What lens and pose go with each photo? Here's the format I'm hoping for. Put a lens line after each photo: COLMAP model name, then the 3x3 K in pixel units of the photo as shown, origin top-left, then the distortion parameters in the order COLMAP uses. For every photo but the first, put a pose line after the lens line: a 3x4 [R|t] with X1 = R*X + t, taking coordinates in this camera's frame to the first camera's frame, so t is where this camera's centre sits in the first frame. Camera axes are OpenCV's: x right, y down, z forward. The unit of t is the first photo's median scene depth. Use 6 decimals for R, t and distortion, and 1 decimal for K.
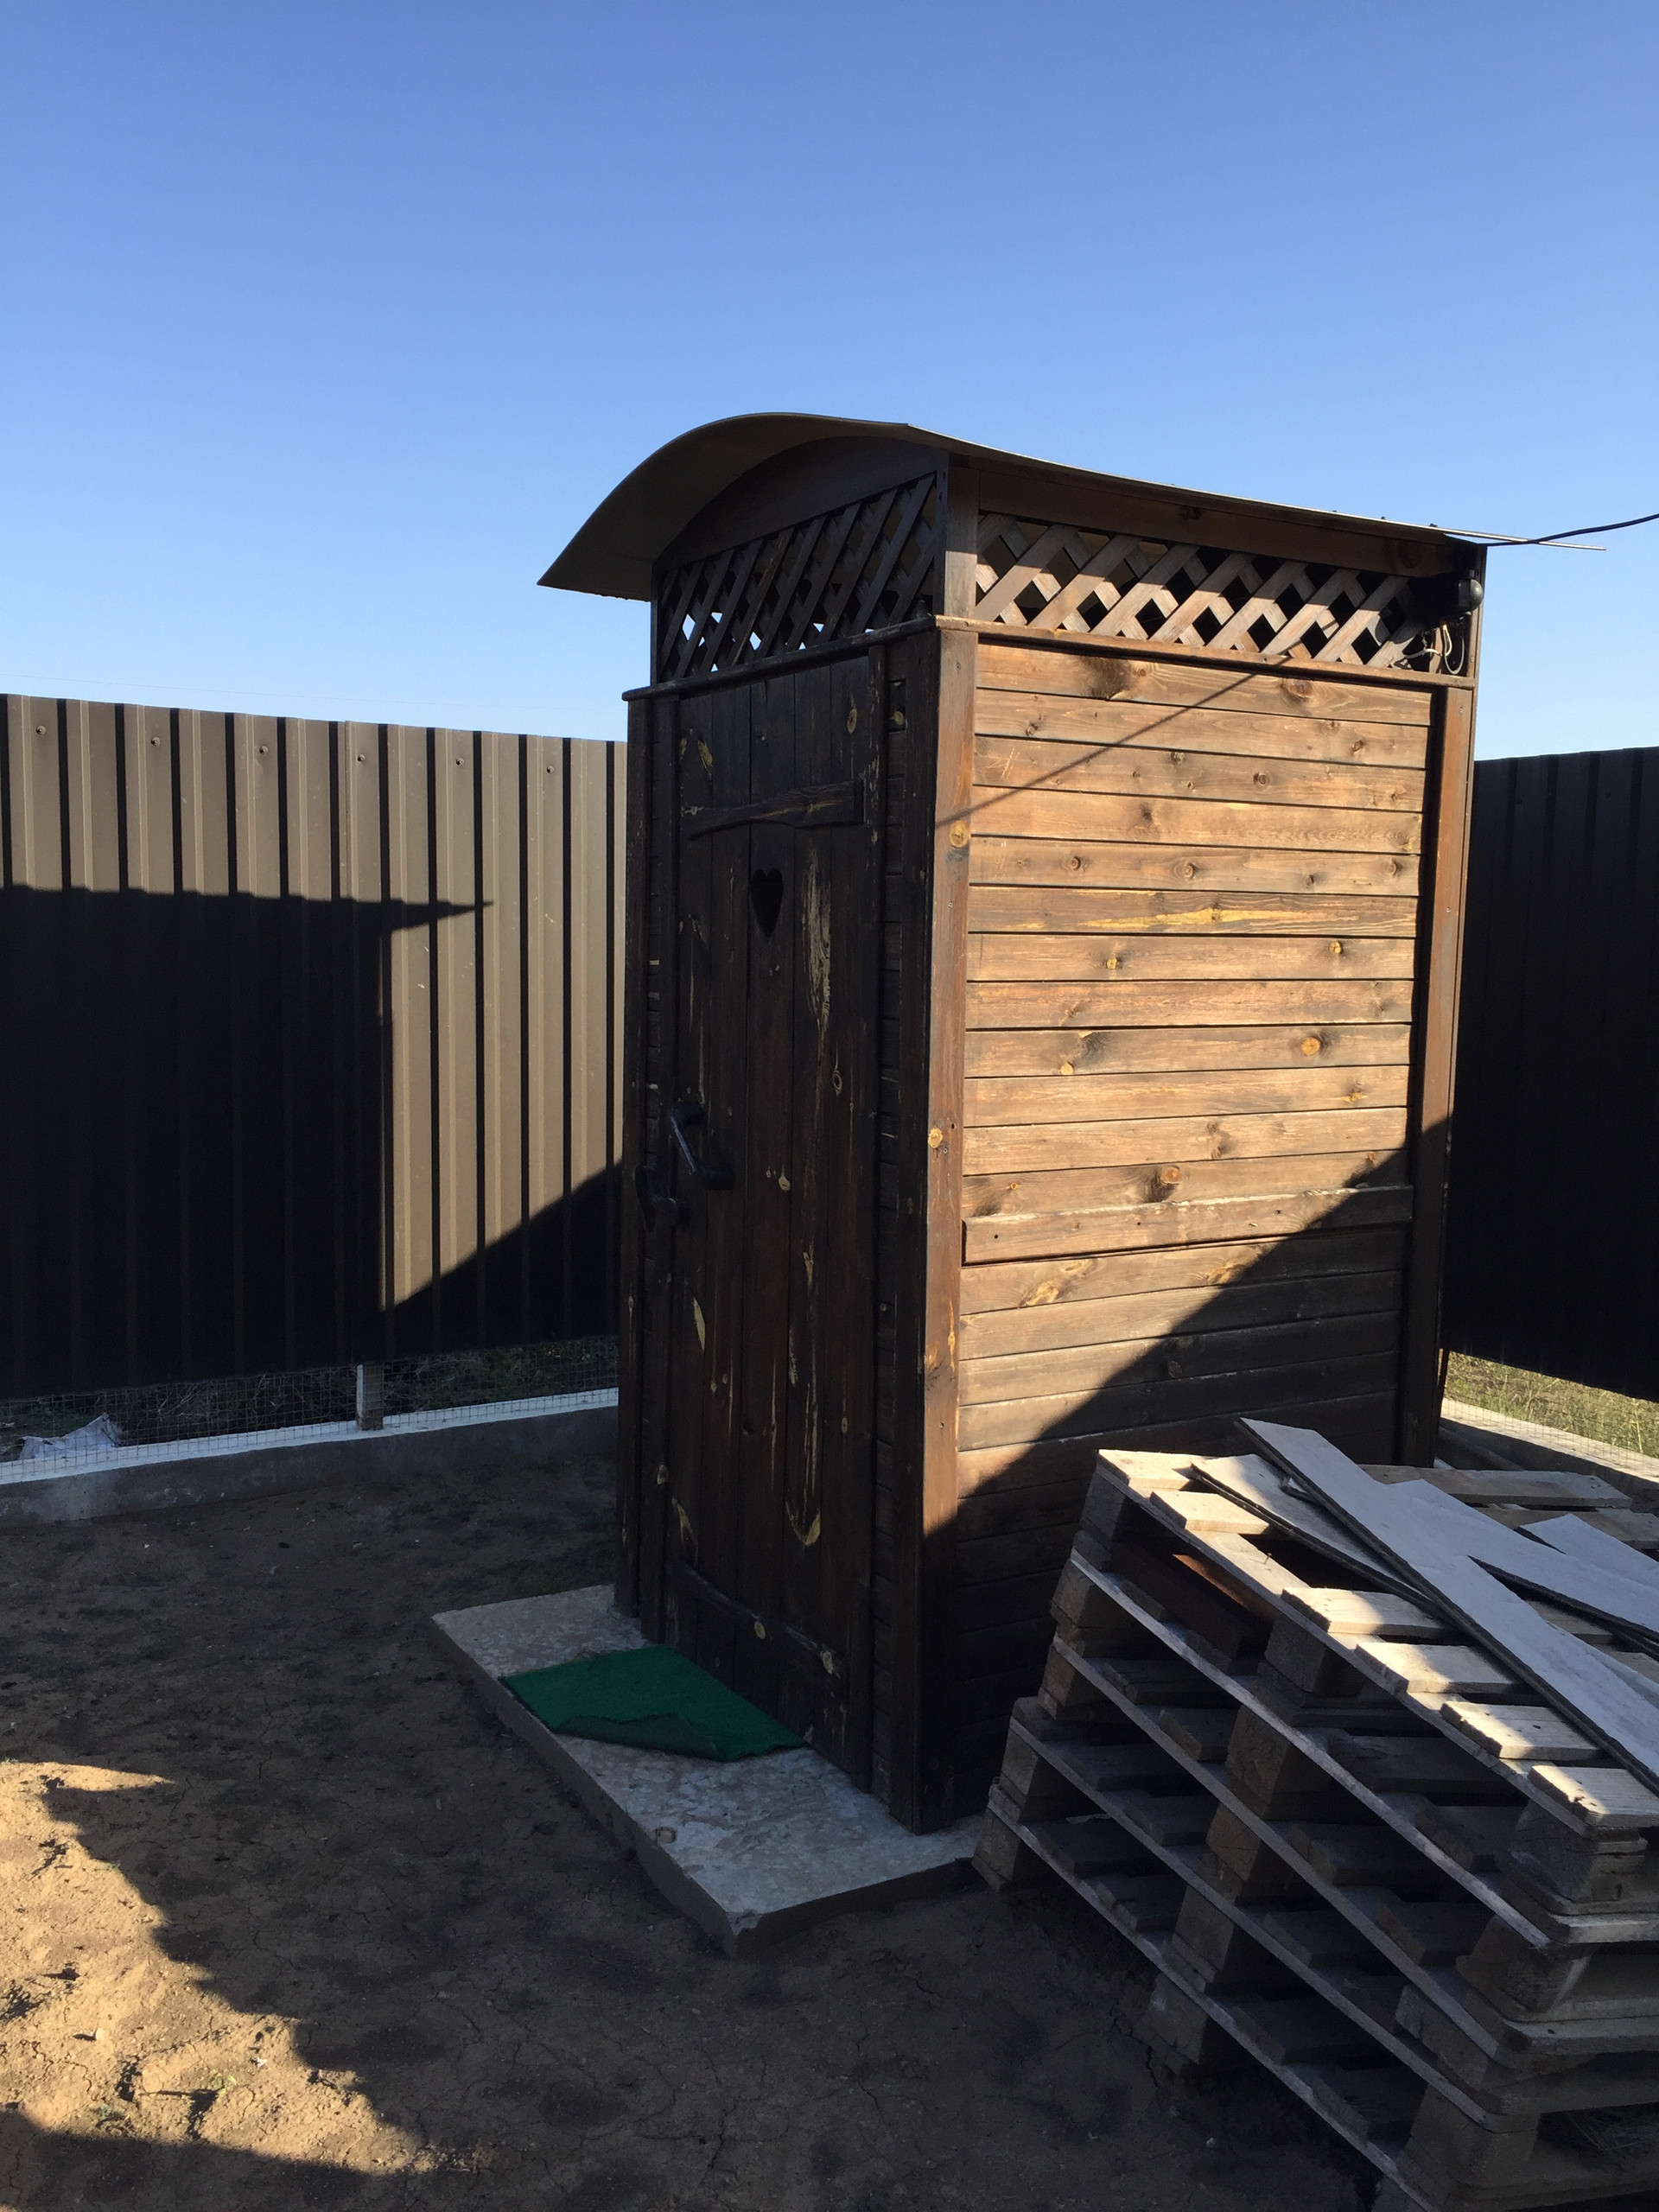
lens RADIAL K [[1891.4, 0, 829.5], [0, 1891.4, 1106.0], [0, 0, 1]] dist [0.126088, -0.170670]
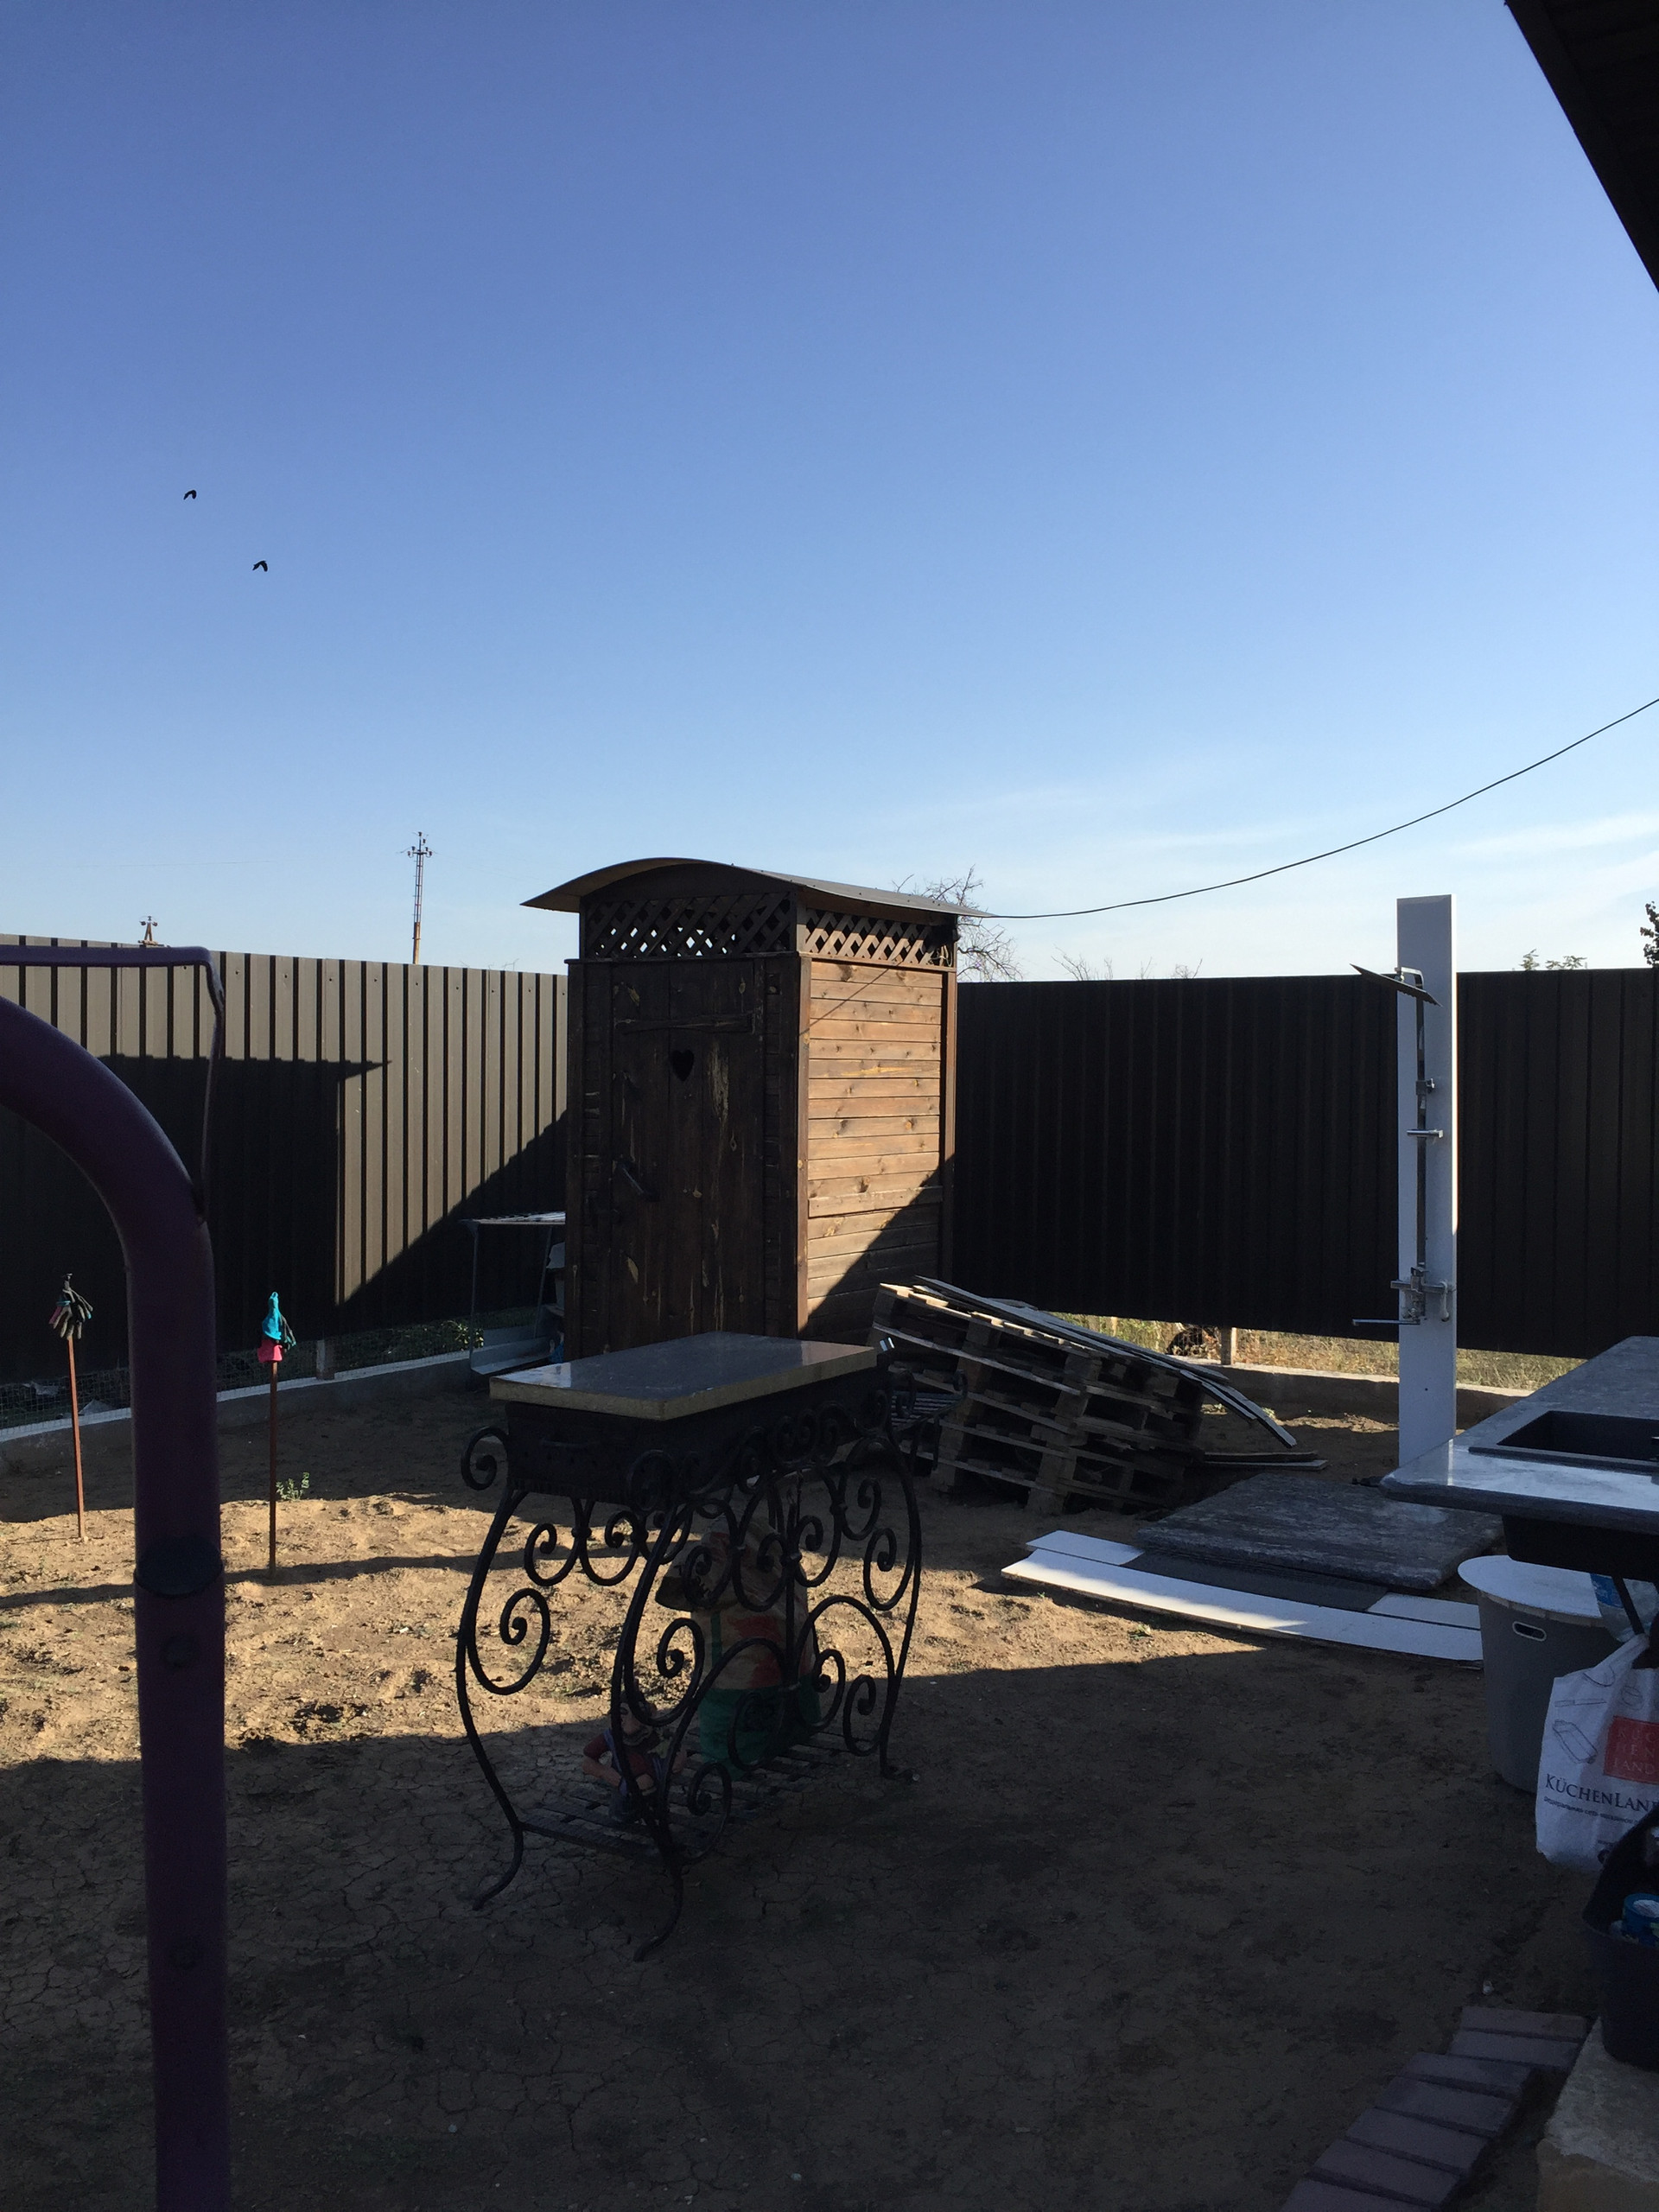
lens RADIAL K [[1891.4, 0, 829.5], [0, 1891.4, 1106.0], [0, 0, 1]] dist [0.126088, -0.170670]
pose [[0.901727, -0.019046, 0.431886, -0.833754], [0.047820, 0.997293, -0.055861, 0.069732], [-0.429653, 0.071024, 0.900197, -1.040284]]
